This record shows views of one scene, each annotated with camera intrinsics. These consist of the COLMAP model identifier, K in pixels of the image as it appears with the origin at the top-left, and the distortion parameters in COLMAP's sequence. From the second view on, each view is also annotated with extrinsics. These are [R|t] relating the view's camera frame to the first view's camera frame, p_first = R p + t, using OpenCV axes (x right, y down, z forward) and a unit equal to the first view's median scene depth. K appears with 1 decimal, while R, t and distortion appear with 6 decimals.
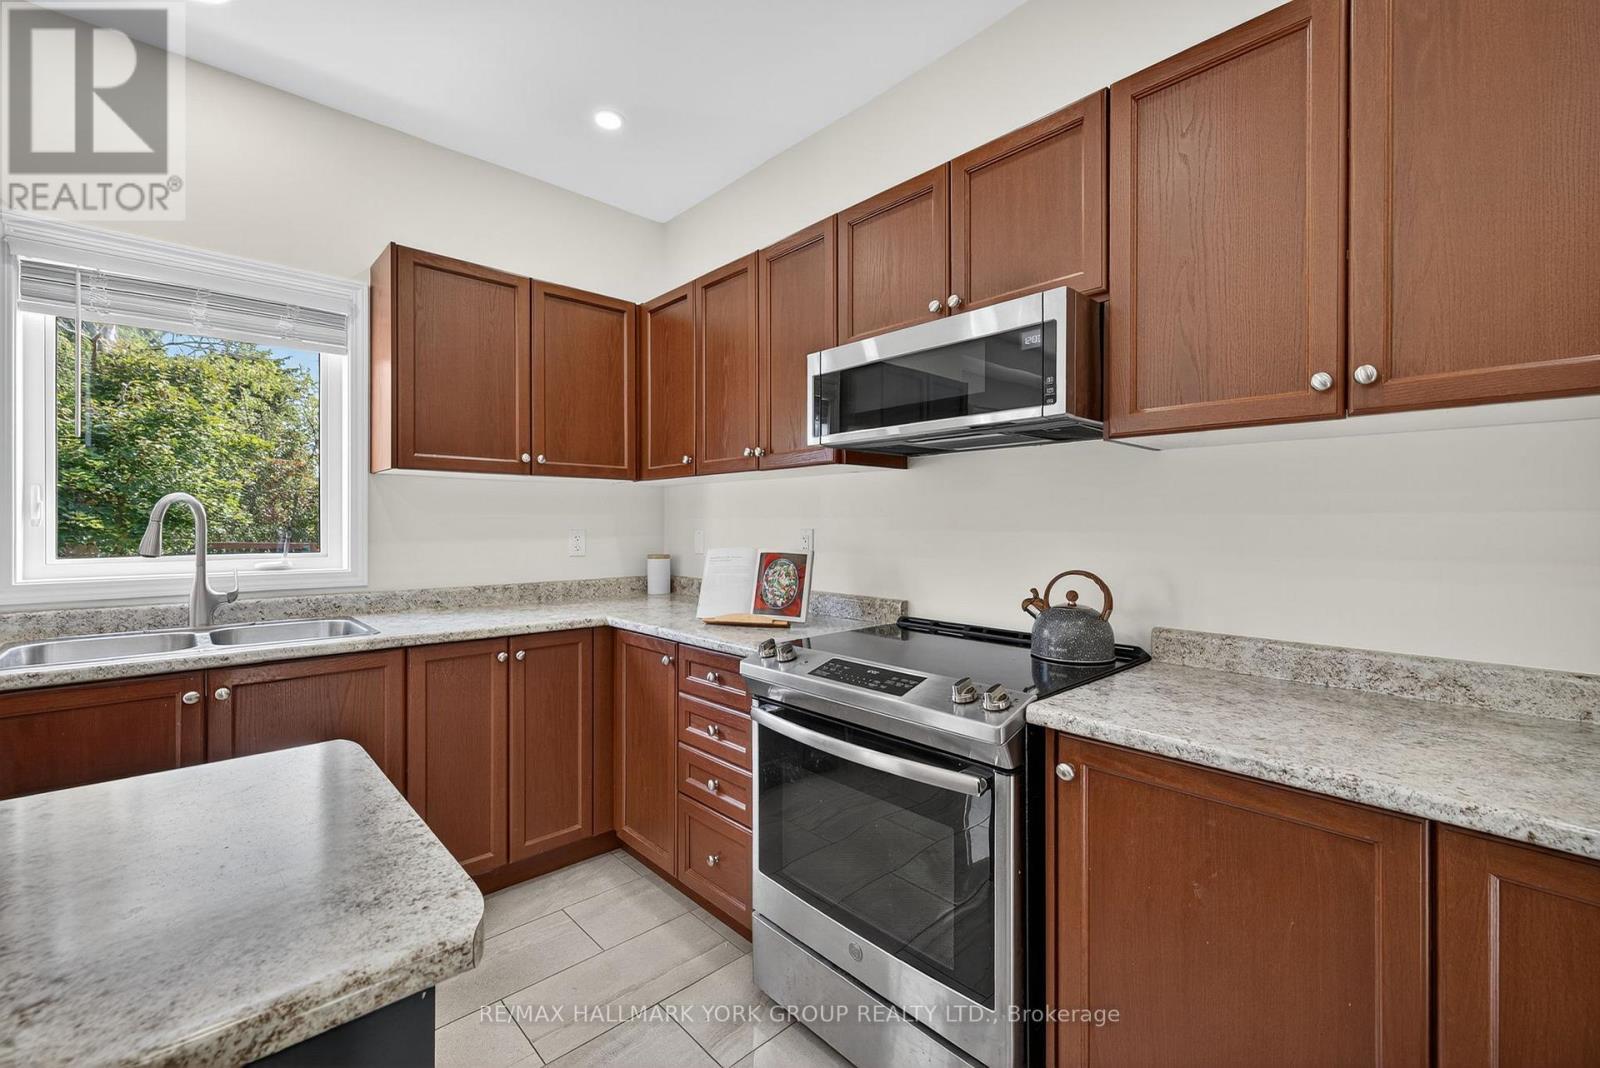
lens RADIAL K [[669.3, 0, 795.4], [0, 669.3, 523.3], [0, 0, 1]] dist [0.000645, 0.000475]
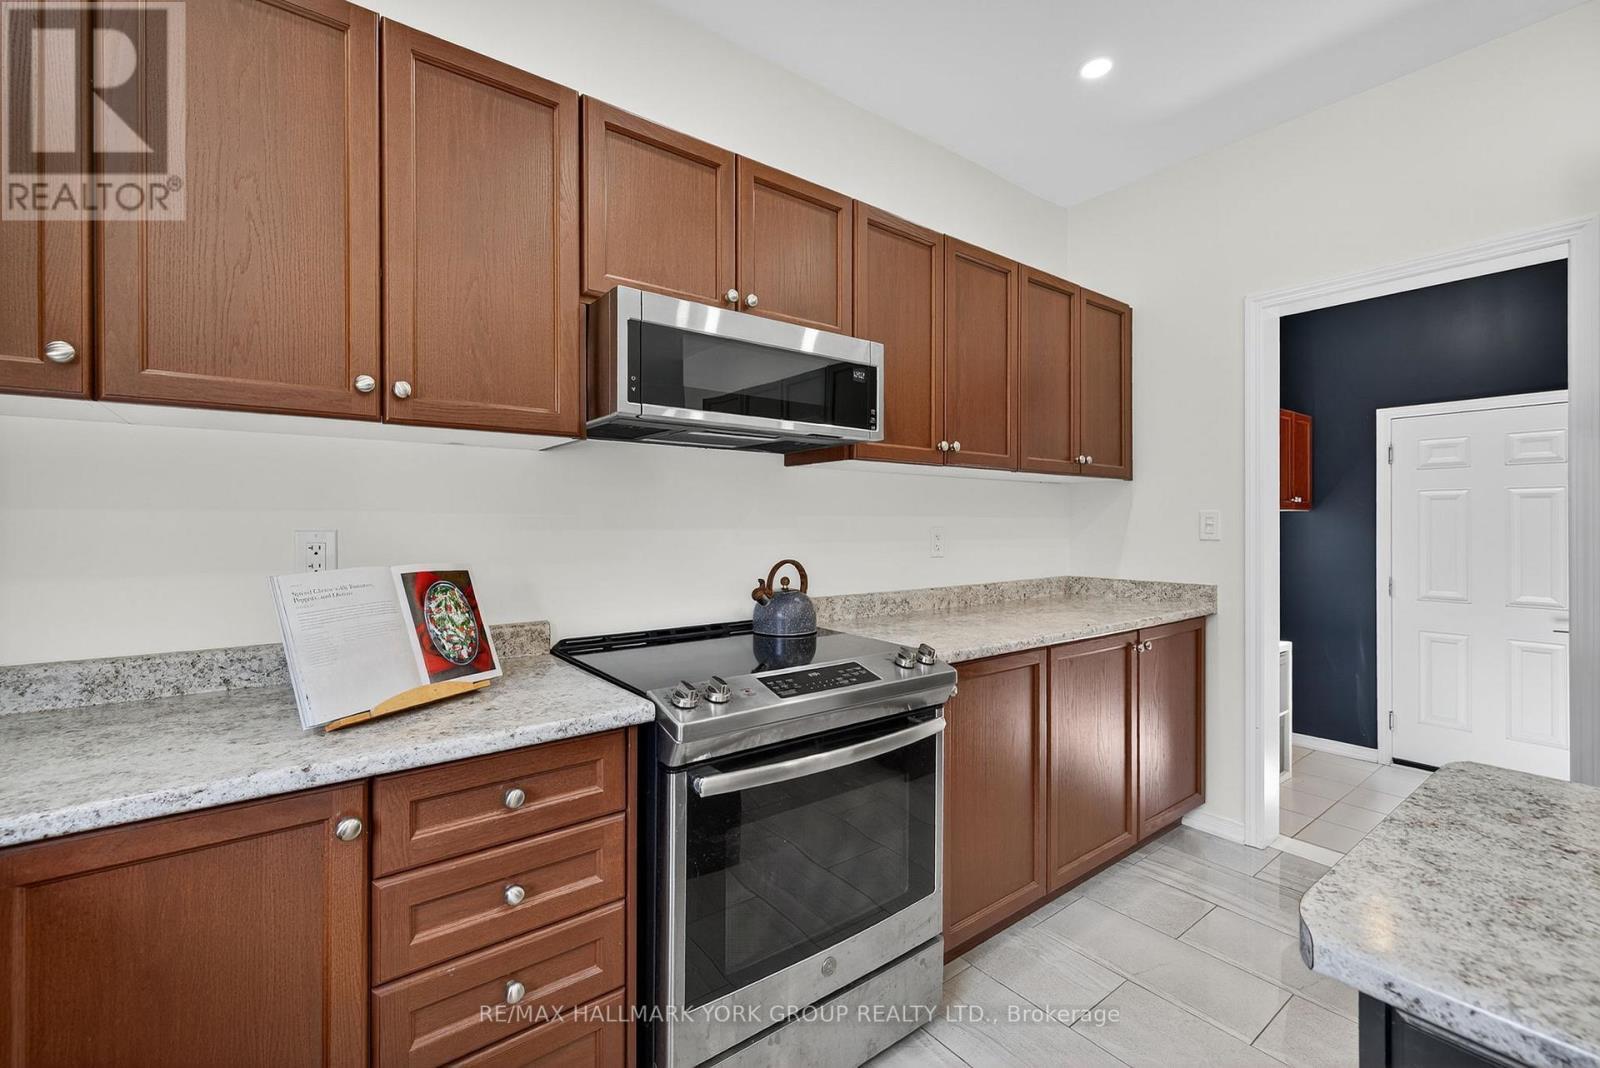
lens RADIAL K [[673.7, 0, 794.4], [0, 673.7, 521.5], [0, 0, 1]] dist [0.005656, -0.000091]
pose [[0.106104, -0.000759, 0.994355, -0.622825], [-0.000334, 1.000000, 0.000799, -0.000265], [-0.994355, -0.000417, 0.106104, 0.671477]]
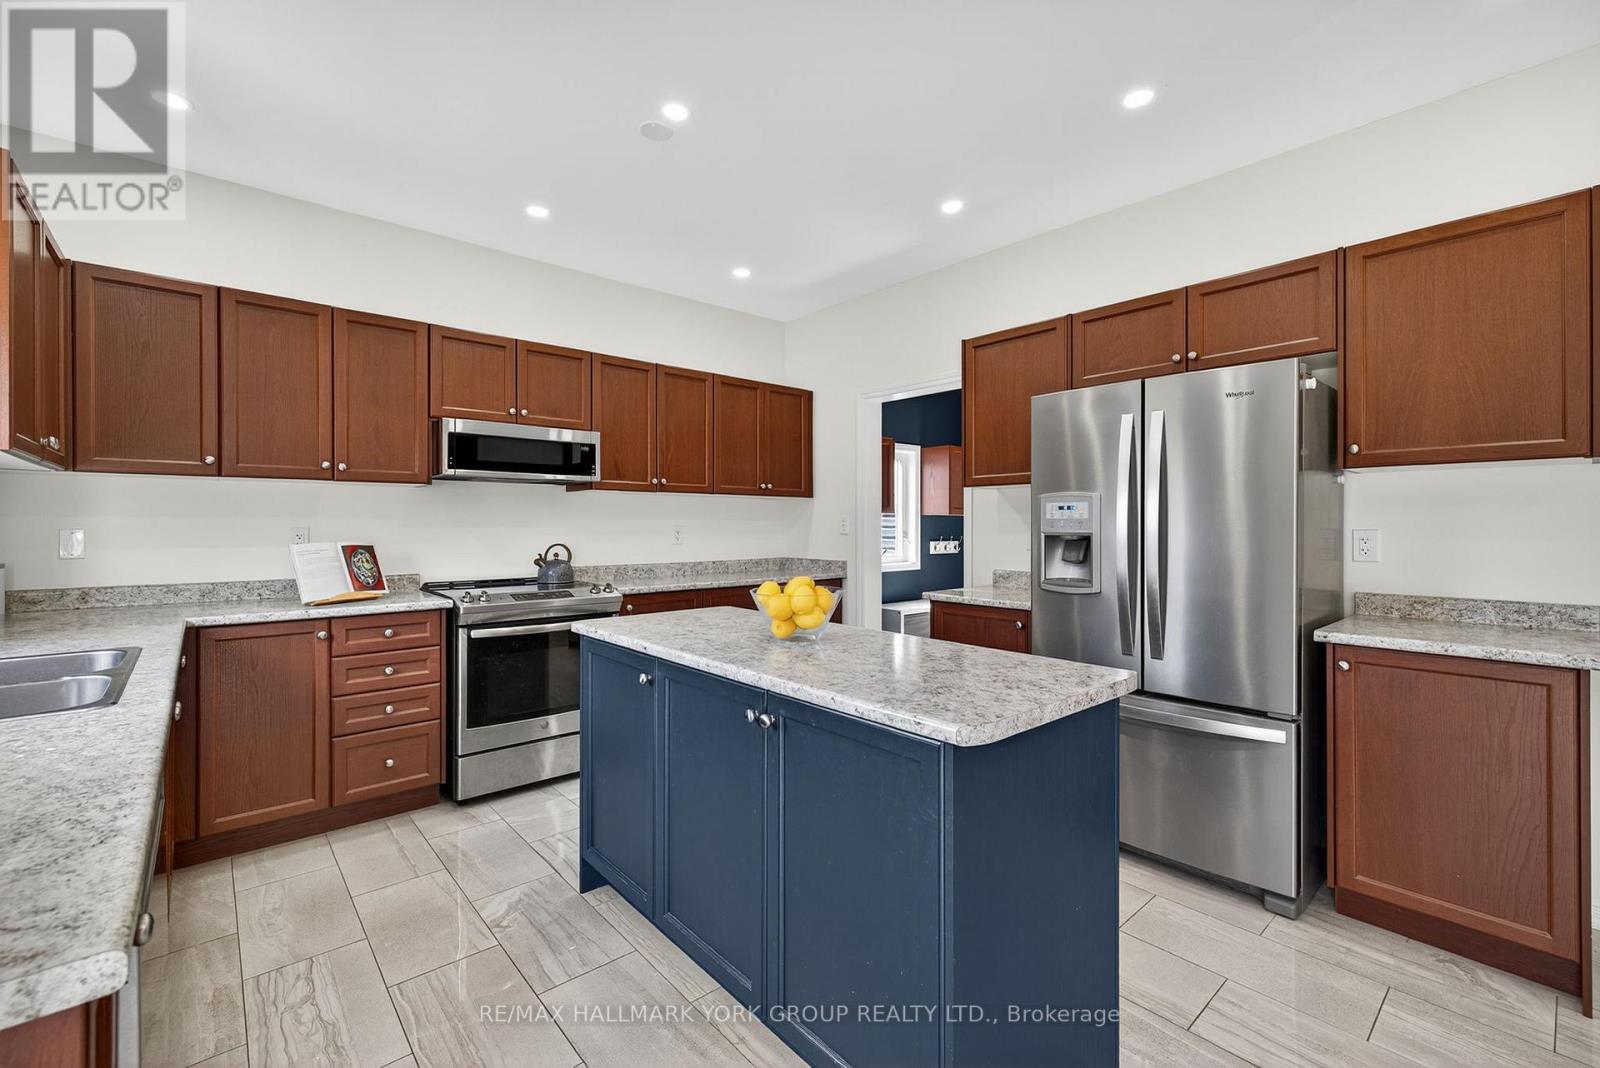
lens RADIAL K [[669.3, 0, 795.4], [0, 669.3, 523.3], [0, 0, 1]] dist [0.000645, 0.000475]
pose [[0.033971, -0.001111, 0.999422, -1.418778], [0.000234, 0.999999, 0.001103, -0.000930], [-0.999423, 0.000197, 0.033971, 0.094743]]
